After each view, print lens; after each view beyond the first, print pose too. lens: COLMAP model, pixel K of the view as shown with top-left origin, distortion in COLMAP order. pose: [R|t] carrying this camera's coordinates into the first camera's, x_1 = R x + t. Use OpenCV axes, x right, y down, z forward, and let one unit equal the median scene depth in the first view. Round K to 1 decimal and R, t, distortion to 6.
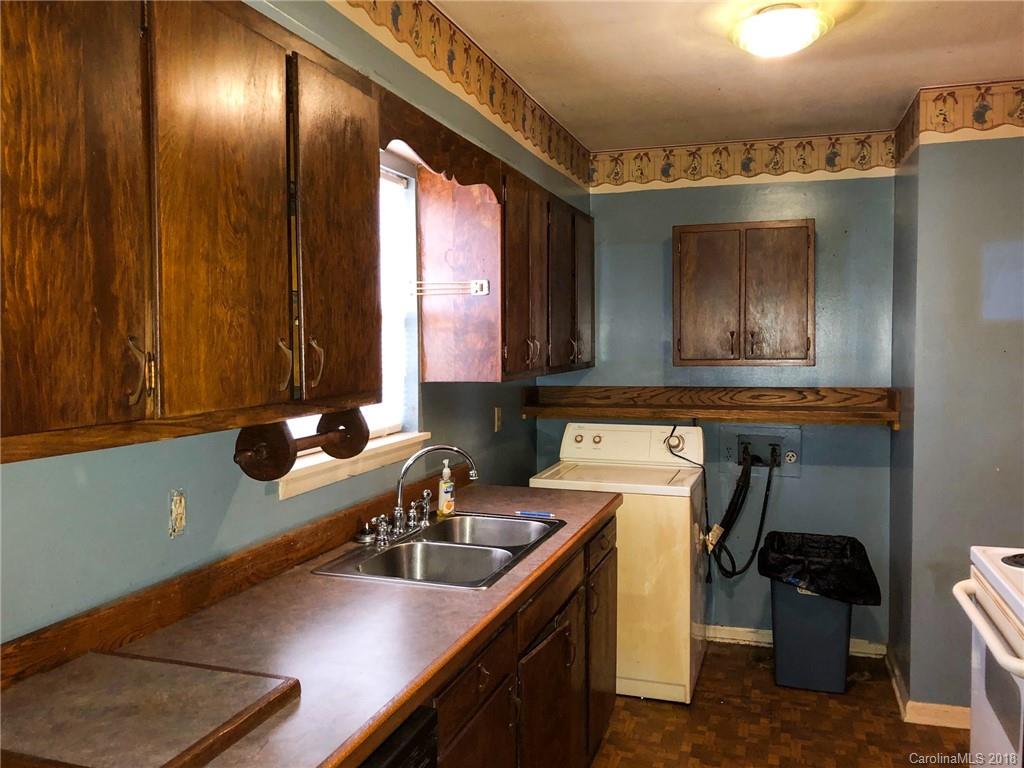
lens RADIAL K [[835.0, 0, 512.0], [0, 835.0, 384.0], [0, 0, 1]] dist [0.008461, 0.005358]
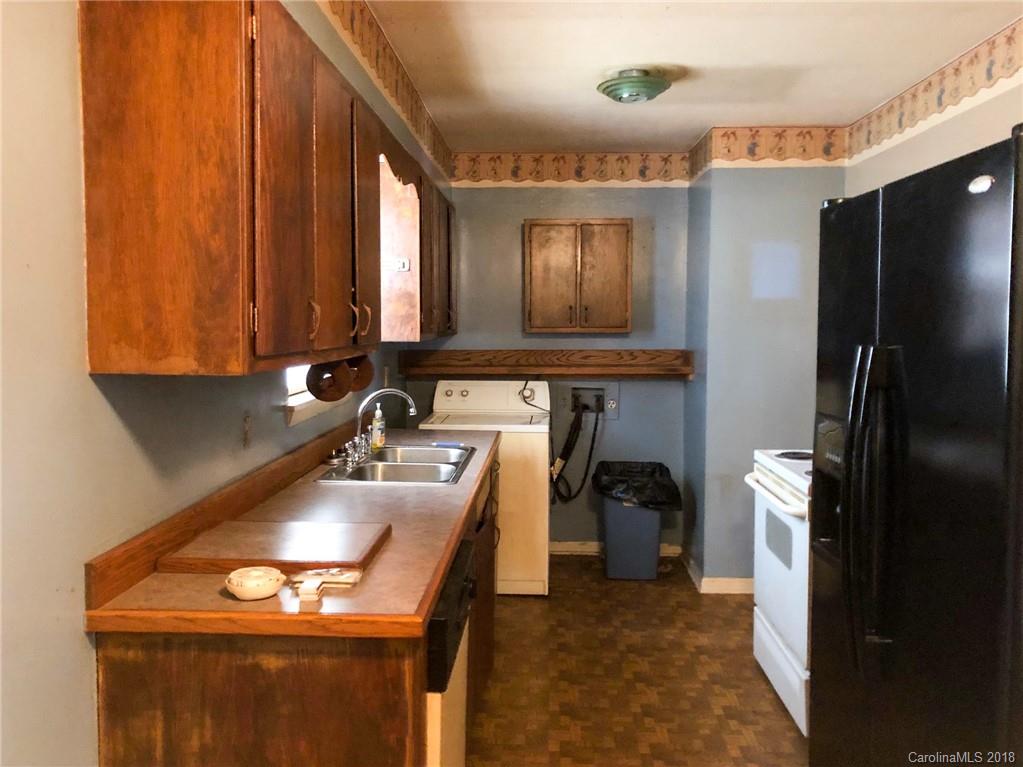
lens RADIAL K [[852.9, 0, 511.5], [0, 852.9, 383.5], [0, 0, 1]] dist [0.050951, -0.001377]
pose [[0.959238, -0.013817, 0.282261, -0.196314], [0.007369, 0.999687, 0.023894, 0.025345], [-0.282503, -0.020840, 0.959040, -0.221949]]
